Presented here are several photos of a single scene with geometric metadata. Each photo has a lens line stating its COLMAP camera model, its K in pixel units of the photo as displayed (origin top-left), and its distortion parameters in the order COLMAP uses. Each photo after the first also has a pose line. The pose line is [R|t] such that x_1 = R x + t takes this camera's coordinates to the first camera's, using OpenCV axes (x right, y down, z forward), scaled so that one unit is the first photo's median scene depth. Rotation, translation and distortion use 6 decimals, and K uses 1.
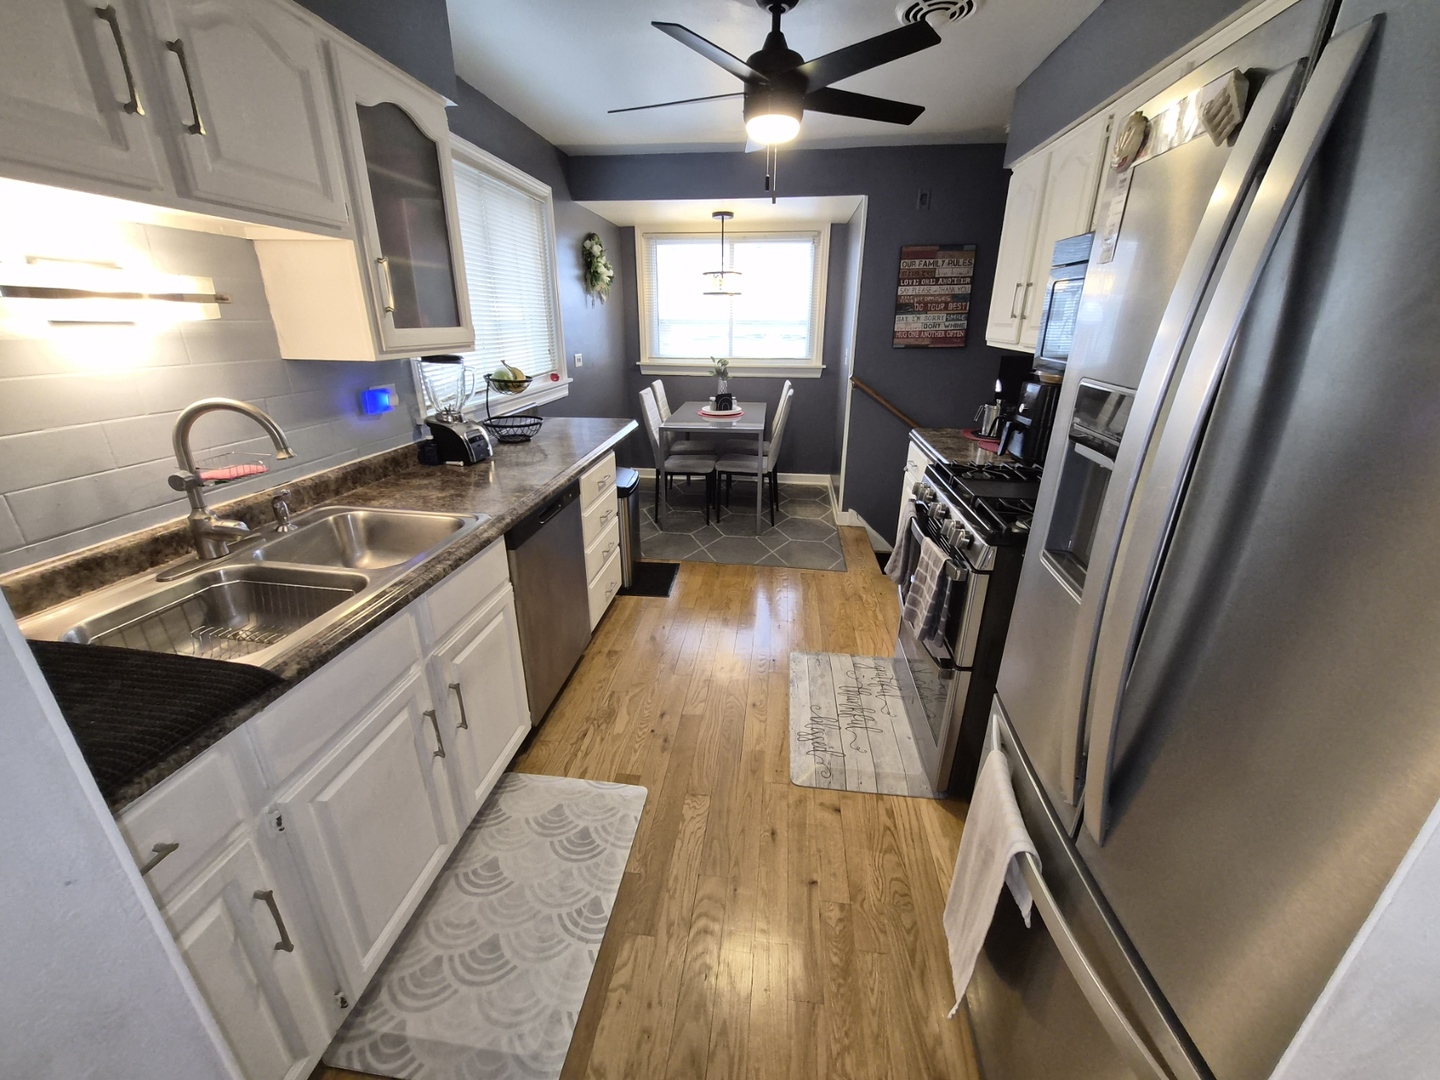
lens RADIAL K [[561.2, 0, 713.8], [0, 561.2, 530.9], [0, 0, 1]] dist [-0.000950, -0.000105]
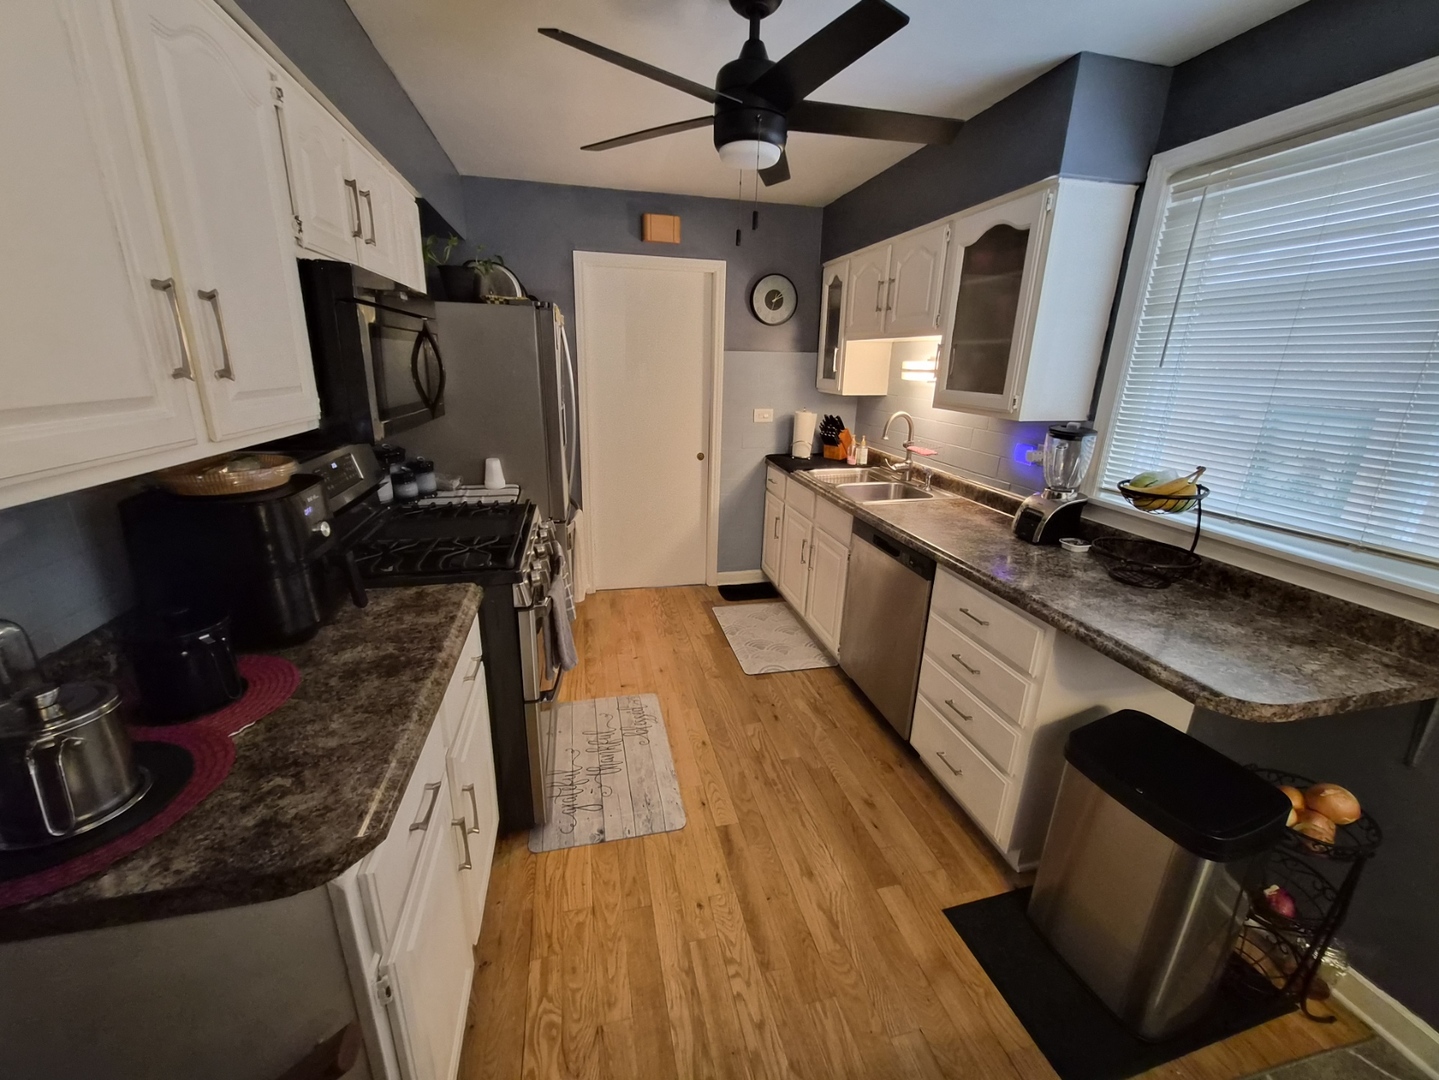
lens RADIAL K [[580.8, 0, 719.5], [0, 580.8, 540.0], [0, 0, 1]] dist [-0.000423, -0.000019]
pose [[-0.935195, 0.072587, -0.346613, 0.410199], [-0.156391, 0.793501, 0.588131, -0.651619], [0.317728, 0.604225, -0.730727, 1.660330]]
